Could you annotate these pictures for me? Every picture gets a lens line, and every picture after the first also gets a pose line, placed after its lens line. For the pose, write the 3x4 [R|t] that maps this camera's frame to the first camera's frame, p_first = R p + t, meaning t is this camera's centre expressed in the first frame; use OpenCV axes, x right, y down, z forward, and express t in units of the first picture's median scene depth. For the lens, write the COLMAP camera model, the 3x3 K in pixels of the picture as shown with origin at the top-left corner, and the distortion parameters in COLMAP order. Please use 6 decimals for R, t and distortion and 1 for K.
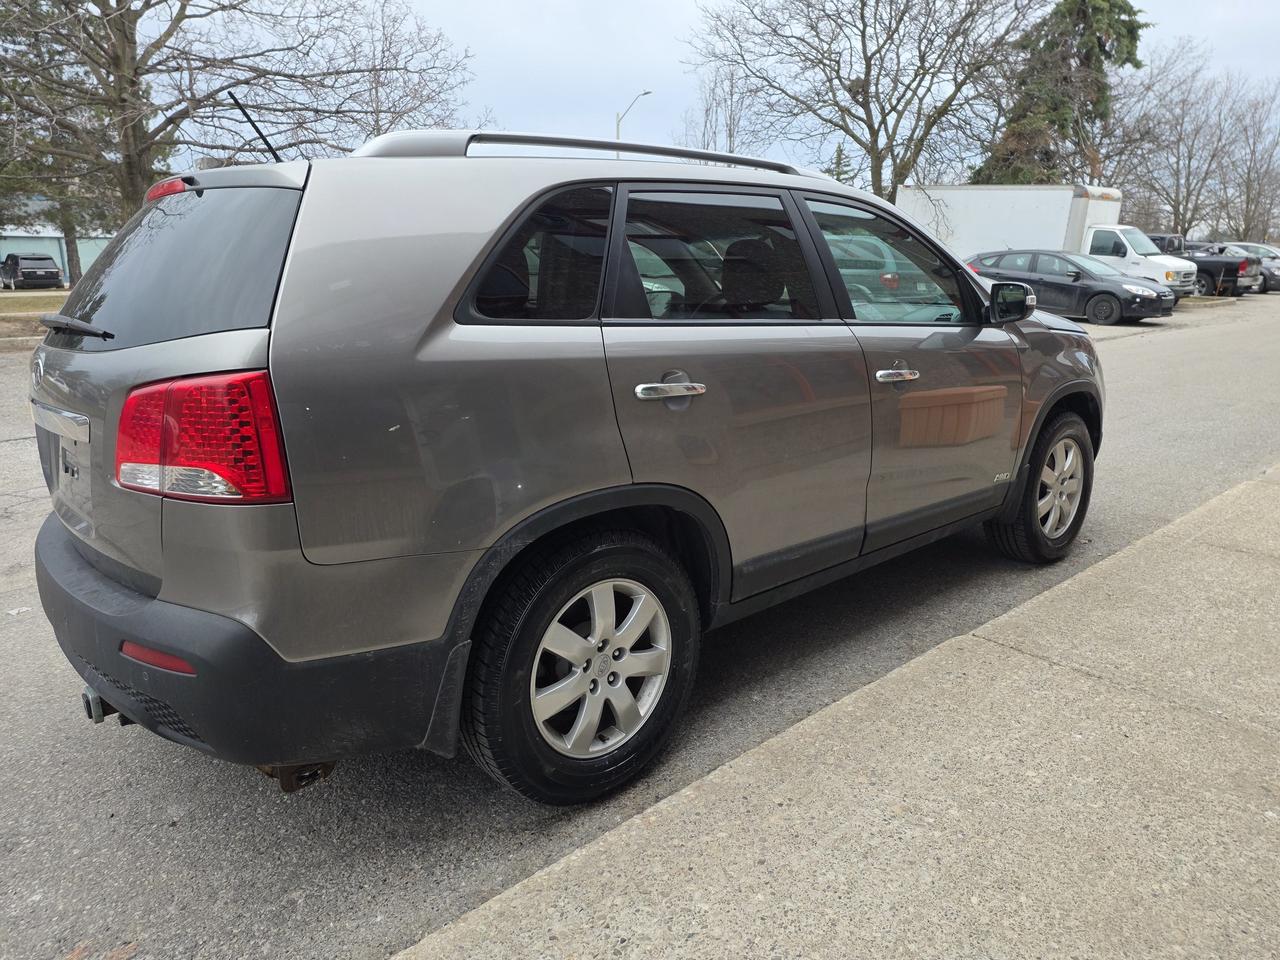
lens RADIAL K [[851.3, 0, 640.0], [0, 851.3, 480.0], [0, 0, 1]] dist [0.022694, -0.002641]
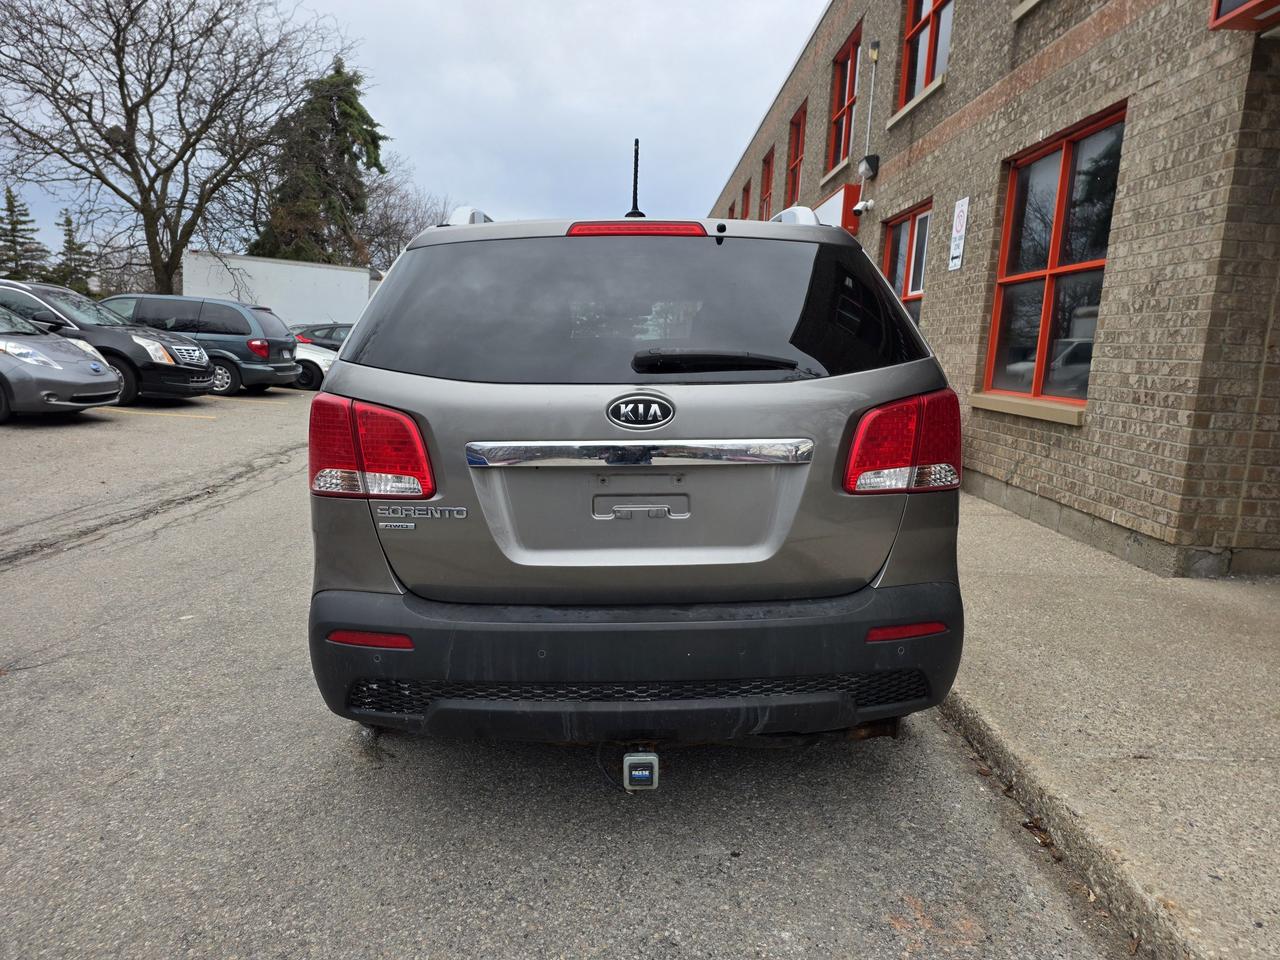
lens RADIAL K [[867.8, 0, 640.0], [0, 867.8, 480.0], [0, 0, 1]] dist [0.054189, -0.035097]
pose [[0.640516, -0.097601, 0.761717, -0.136569], [0.163688, 0.986448, -0.011246, -0.003547], [-0.750297, 0.131887, 0.647812, 0.037353]]
